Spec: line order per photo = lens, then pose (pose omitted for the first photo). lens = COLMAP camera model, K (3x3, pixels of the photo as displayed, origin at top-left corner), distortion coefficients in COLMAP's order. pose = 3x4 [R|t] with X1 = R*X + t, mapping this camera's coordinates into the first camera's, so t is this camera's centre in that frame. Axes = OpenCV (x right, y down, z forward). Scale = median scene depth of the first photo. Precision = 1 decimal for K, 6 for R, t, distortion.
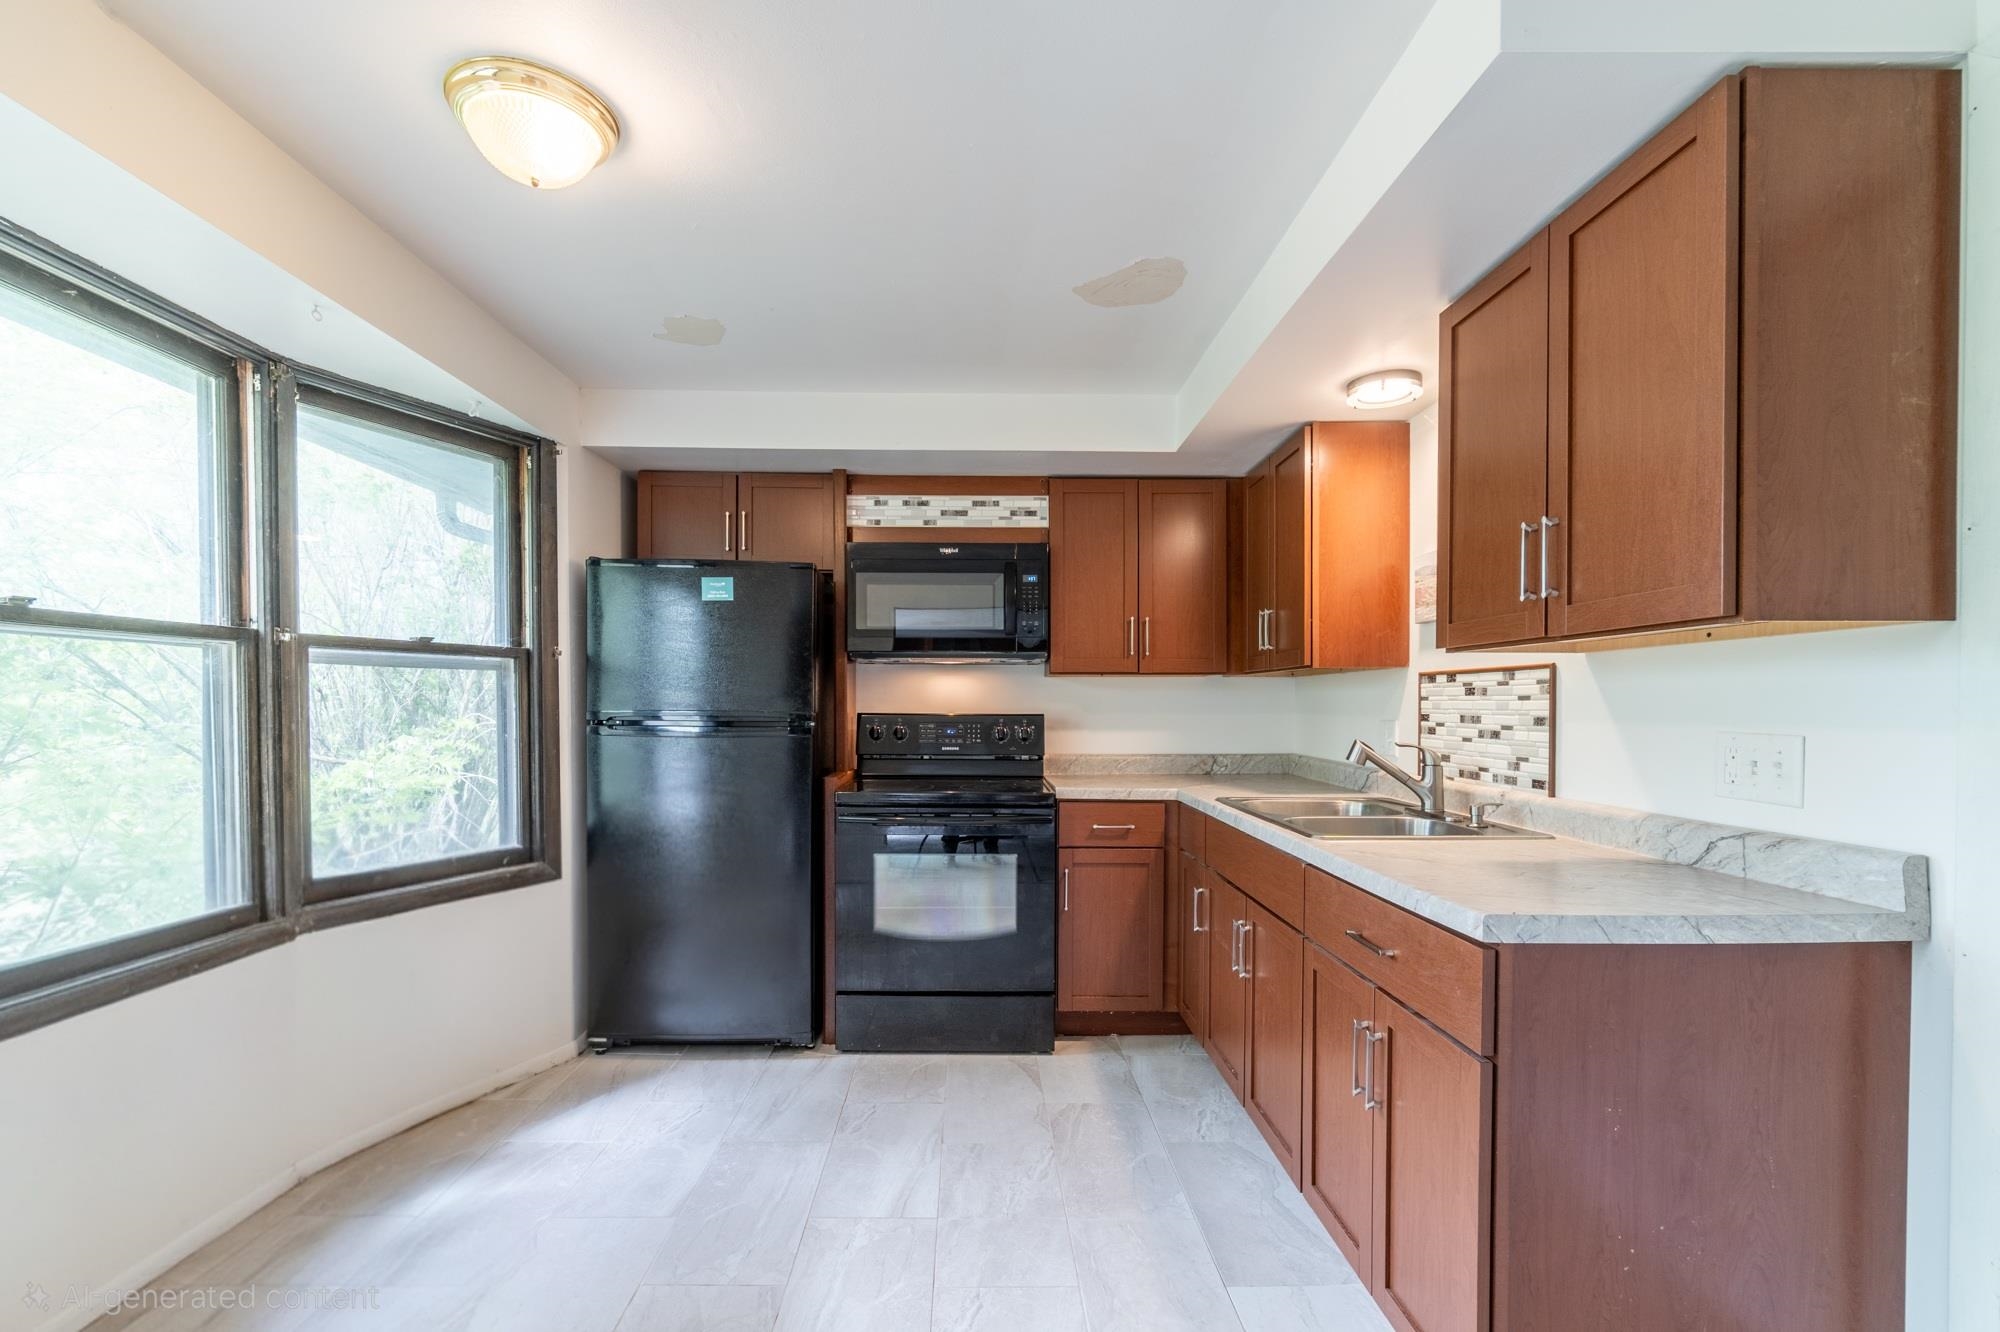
lens RADIAL K [[888.1, 0, 991.0], [0, 888.1, 723.6], [0, 0, 1]] dist [-0.002952, -0.000288]
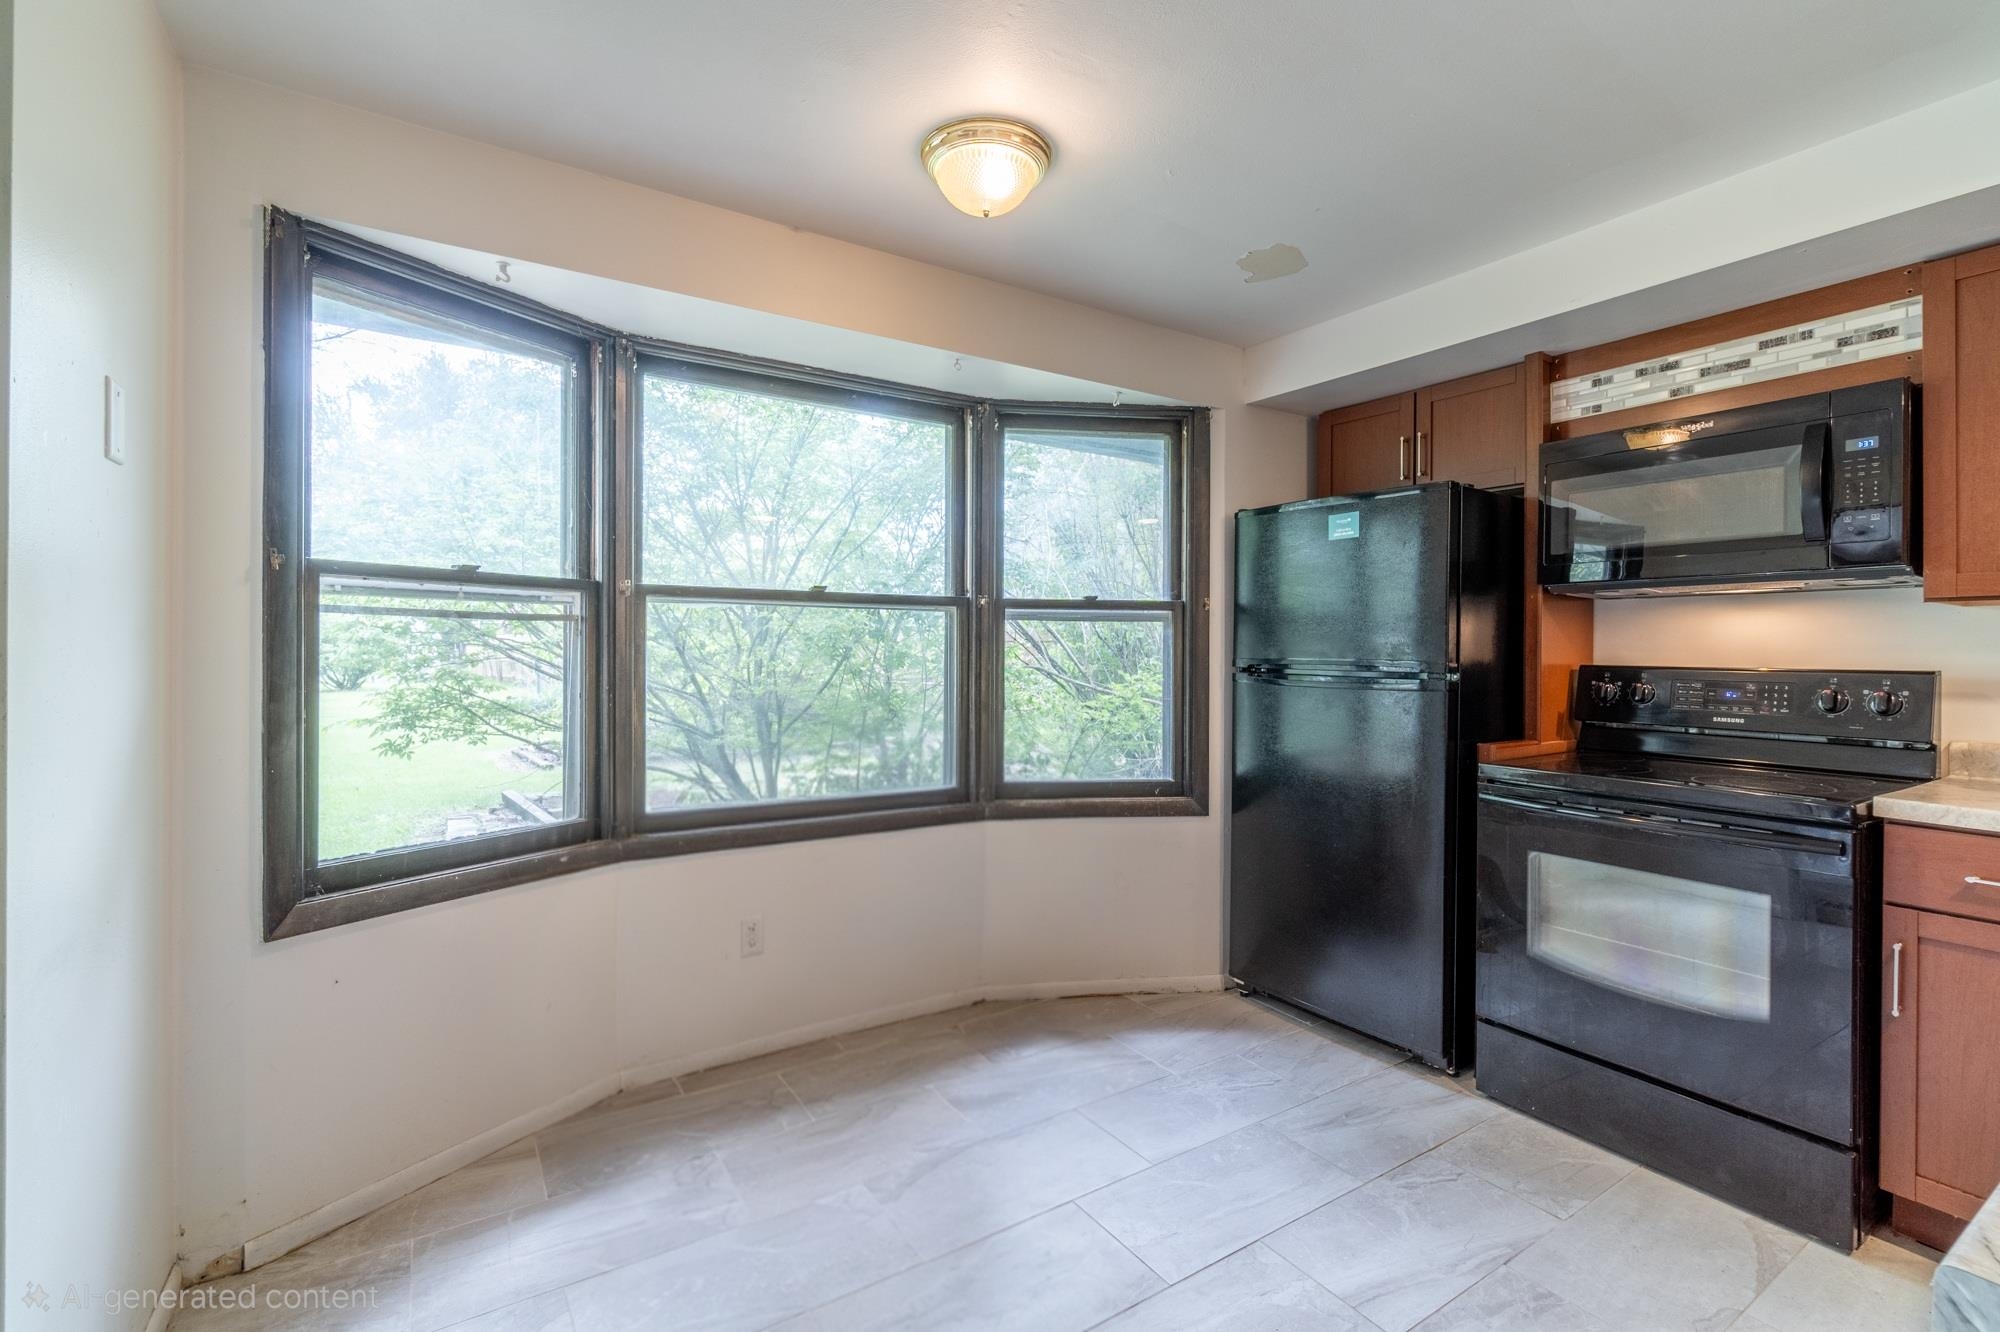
lens RADIAL K [[886.5, 0, 991.5], [0, 886.5, 652.7], [0, 0, 1]] dist [-0.002045, -0.000347]
pose [[0.523451, 0.002219, -0.852053, 0.271640], [-0.023479, 0.999654, -0.011820, -0.001926], [0.851732, 0.026192, 0.523323, 0.211252]]
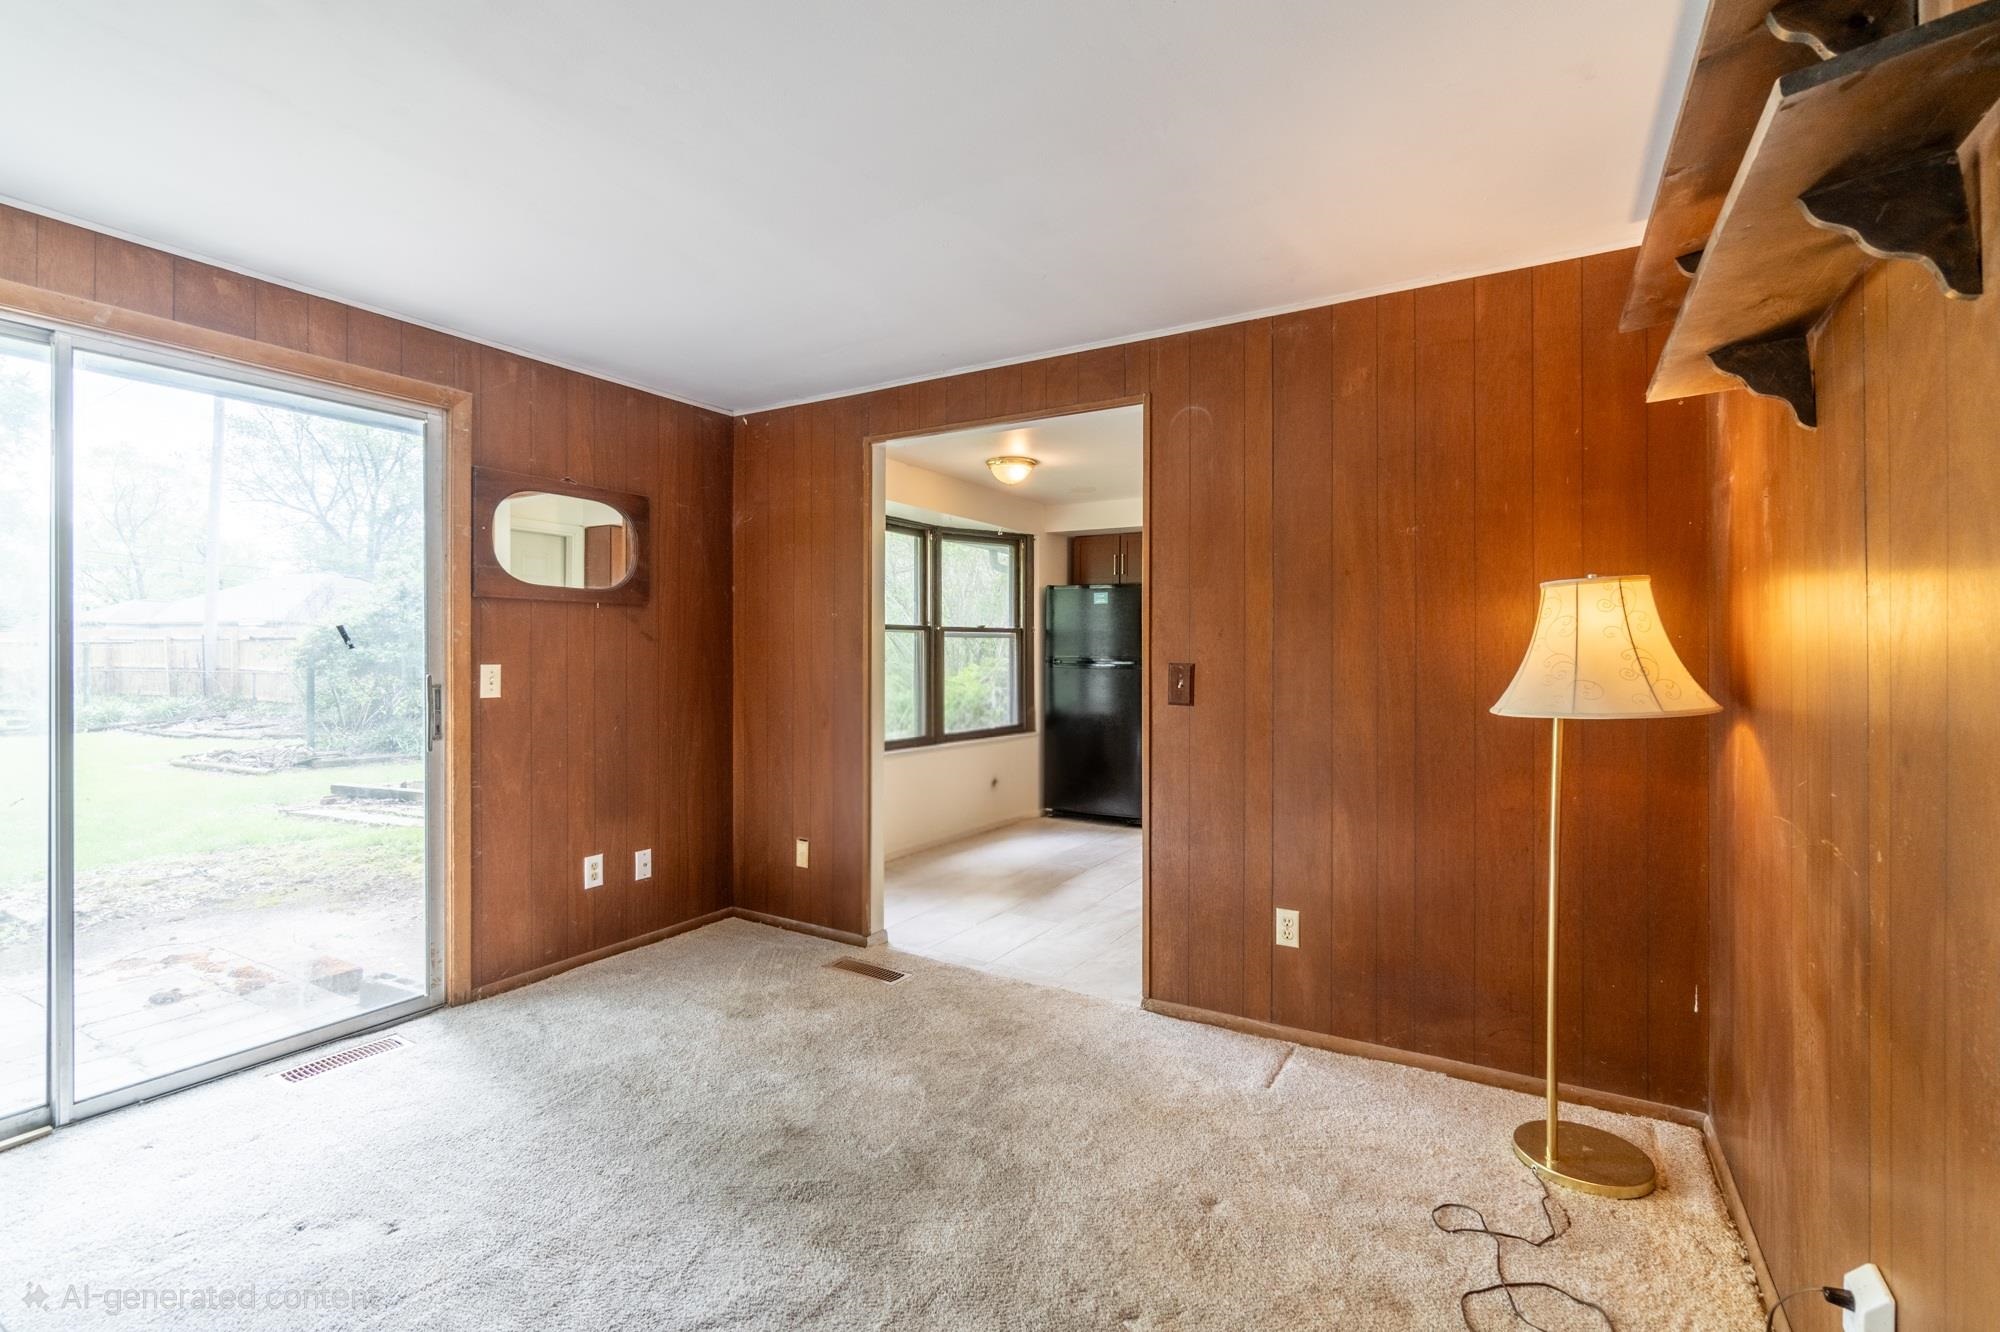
lens RADIAL K [[898.8, 0, 1023.2], [0, 898.8, 653.1], [0, 0, 1]] dist [0.000838, 0.000123]
pose [[0.851257, 0.001570, -0.524746, 0.640597], [-0.014263, 0.999695, -0.020147, 0.022895], [0.524555, 0.024635, 0.851020, -0.883958]]
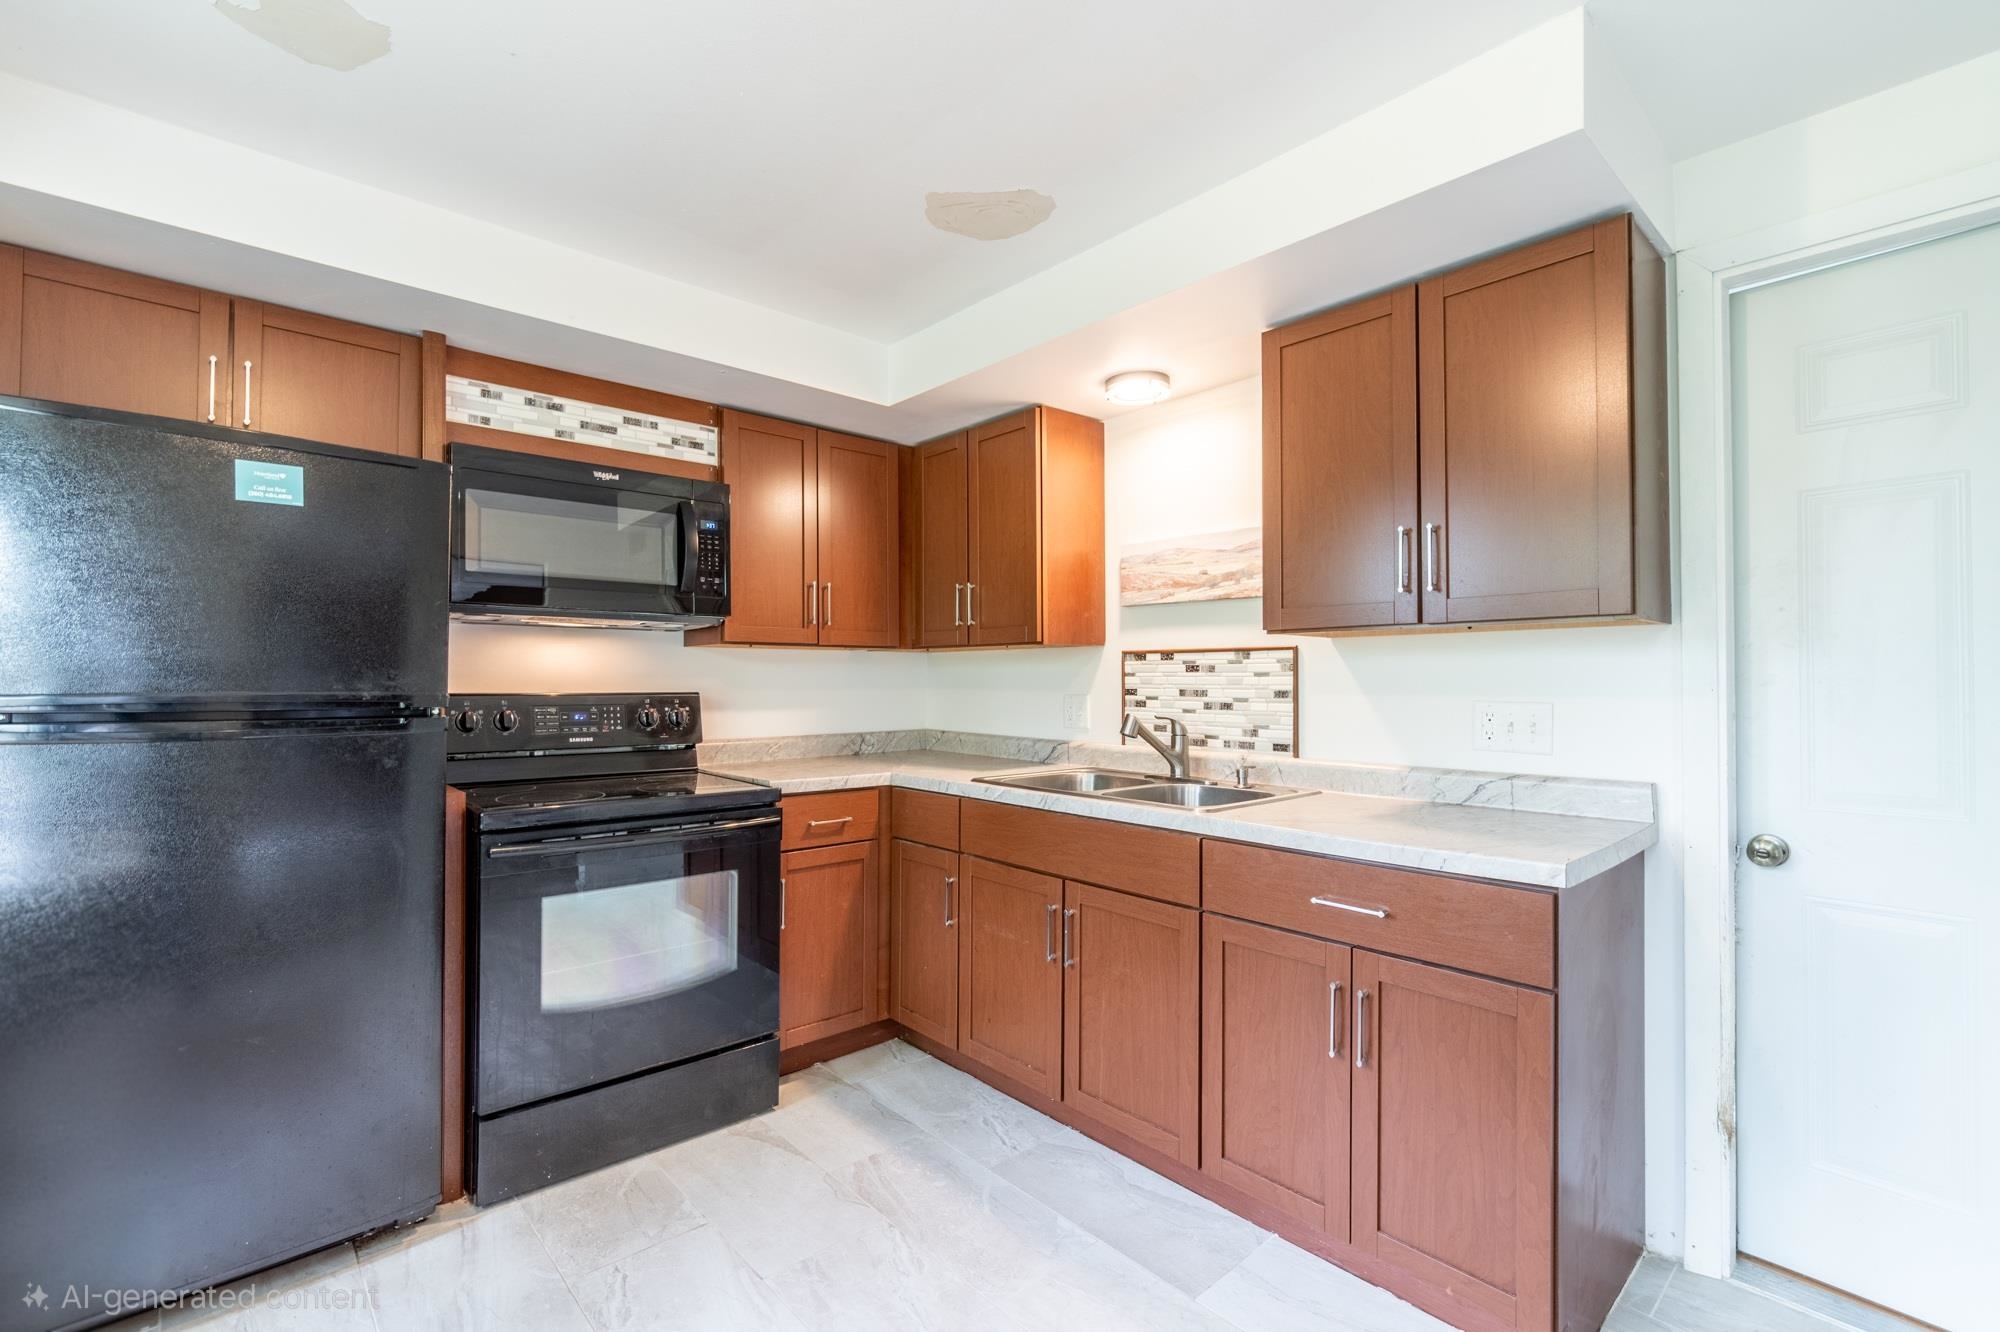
lens RADIAL K [[870.8, 0, 984.9], [0, 870.8, 674.2], [0, 0, 1]] dist [-0.002588, -0.000273]
pose [[0.762578, 0.003108, 0.646889, -0.307043], [0.014814, 0.999642, -0.022267, -0.006551], [-0.646727, 0.026563, 0.762259, 0.258902]]
